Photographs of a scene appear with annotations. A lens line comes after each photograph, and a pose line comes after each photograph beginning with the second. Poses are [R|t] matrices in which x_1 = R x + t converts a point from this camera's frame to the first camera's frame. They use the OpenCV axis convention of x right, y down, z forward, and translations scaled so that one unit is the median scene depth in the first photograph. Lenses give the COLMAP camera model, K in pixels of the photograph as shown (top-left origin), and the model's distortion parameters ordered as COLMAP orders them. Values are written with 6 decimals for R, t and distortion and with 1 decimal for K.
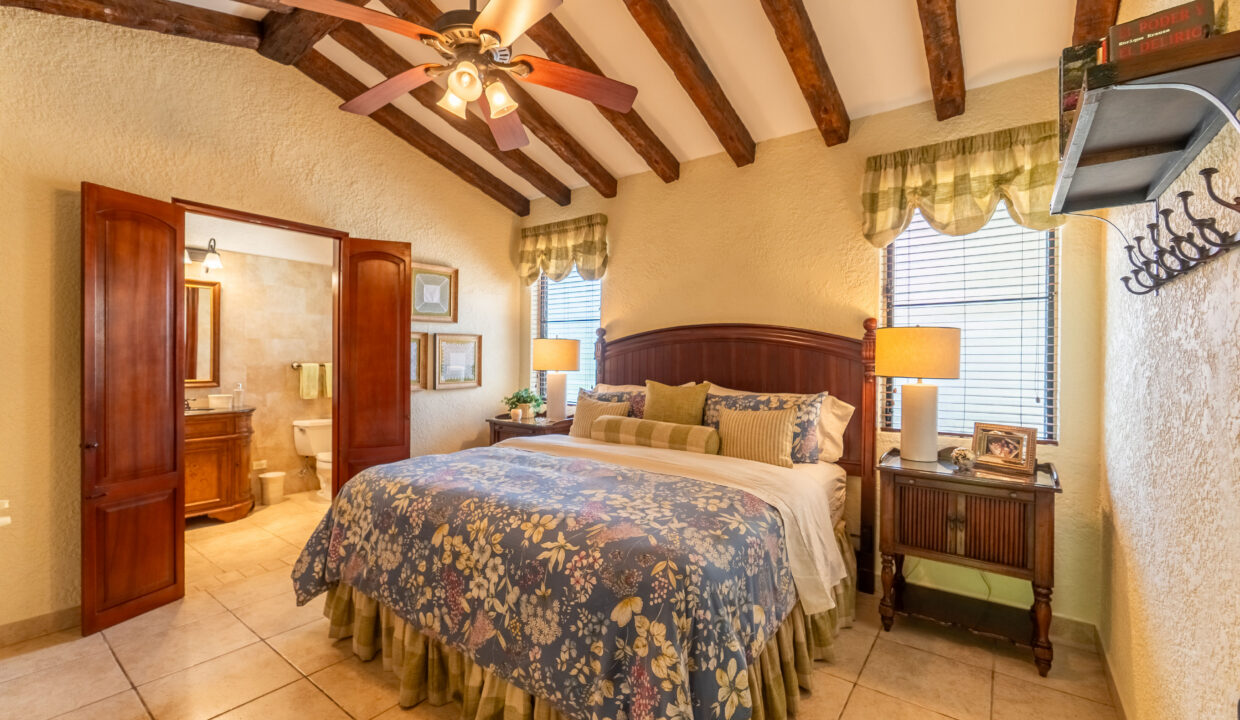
lens RADIAL K [[517.6, 0, 610.8], [0, 517.6, 361.1], [0, 0, 1]] dist [-0.005907, 0.000222]
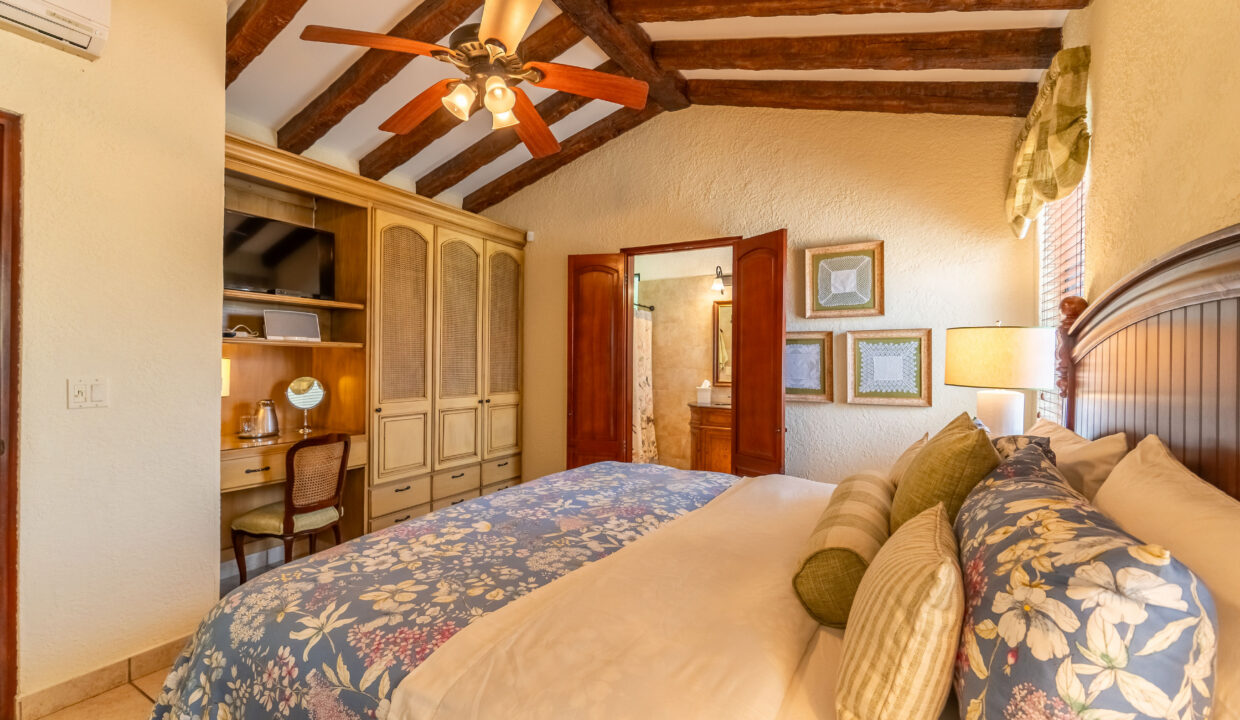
lens RADIAL K [[517.6, 0, 608.1], [0, 517.6, 357.4], [0, 0, 1]] dist [-0.005907, 0.000222]
pose [[0.119118, -0.011556, -0.992813, 0.378385], [-0.015433, 0.999790, -0.013489, 0.001608], [0.992760, 0.016929, 0.118915, 0.537203]]
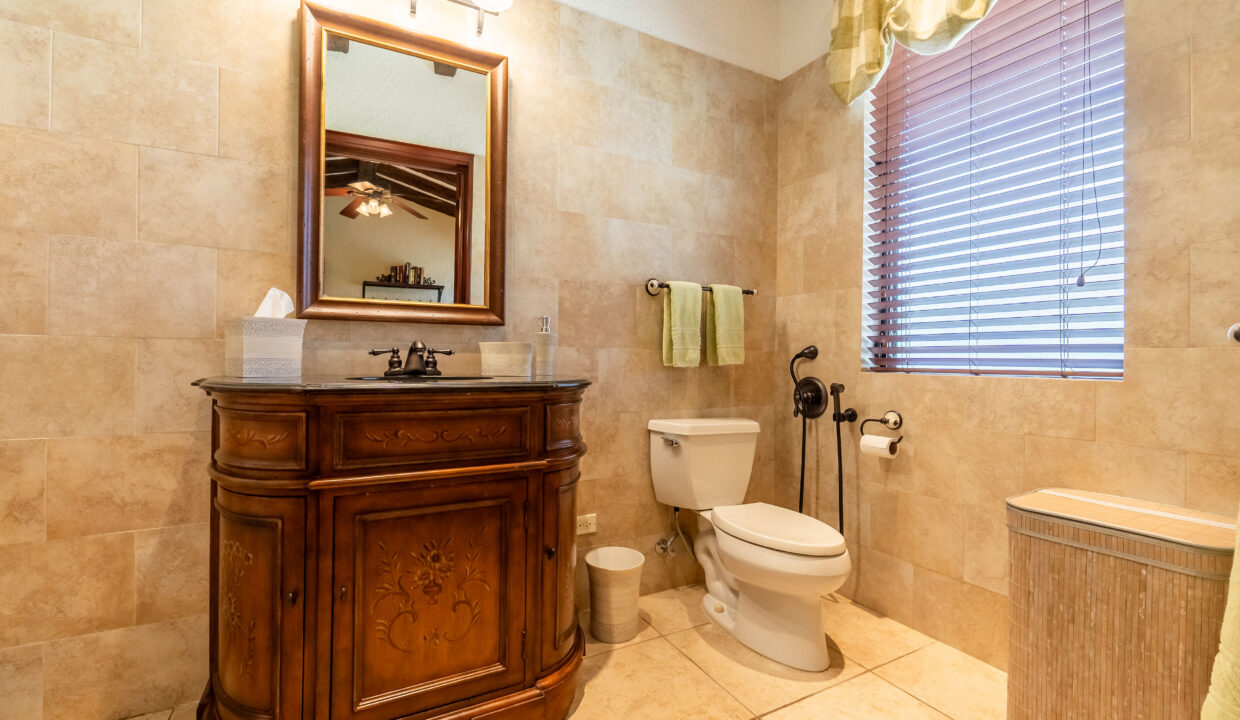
lens RADIAL K [[517.6, 0, 613.3], [0, 517.6, 355.4], [0, 0, 1]] dist [-0.005907, 0.000222]
pose [[0.907923, -0.002494, -0.419129, -0.559625], [-0.003523, 0.999902, -0.013583, 0.084013], [0.419122, 0.013809, 0.907825, 0.732290]]
